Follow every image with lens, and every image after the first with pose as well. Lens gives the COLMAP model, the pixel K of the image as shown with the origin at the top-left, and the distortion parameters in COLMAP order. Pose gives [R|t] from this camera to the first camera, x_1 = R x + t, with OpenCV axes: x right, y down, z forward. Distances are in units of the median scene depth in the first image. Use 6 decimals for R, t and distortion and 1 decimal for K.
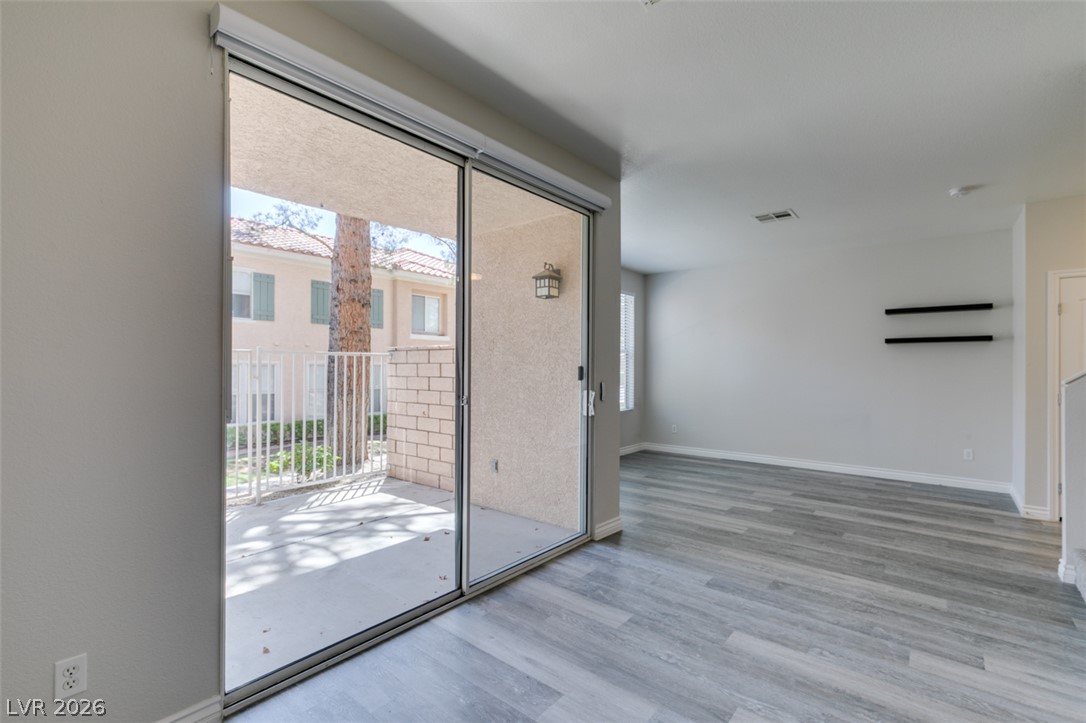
lens RADIAL K [[492.3, 0, 540.5], [0, 492.3, 363.2], [0, 0, 1]] dist [0.000466, -0.001256]
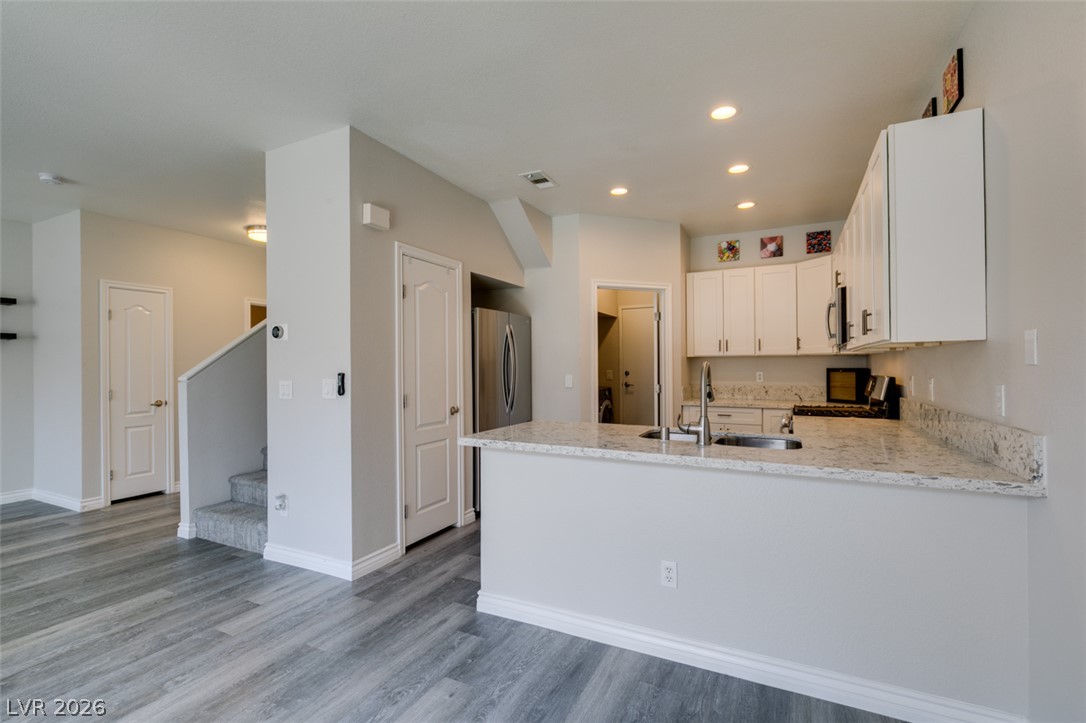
lens RADIAL K [[485.8, 0, 542.5], [0, 485.8, 365.0], [0, 0, 1]] dist [0.002656, -0.000894]
pose [[-0.223648, -0.002464, 0.974667, -0.253852], [0.000514, 0.999996, 0.002645, 0.000803], [-0.974670, 0.001092, -0.223646, 0.301225]]
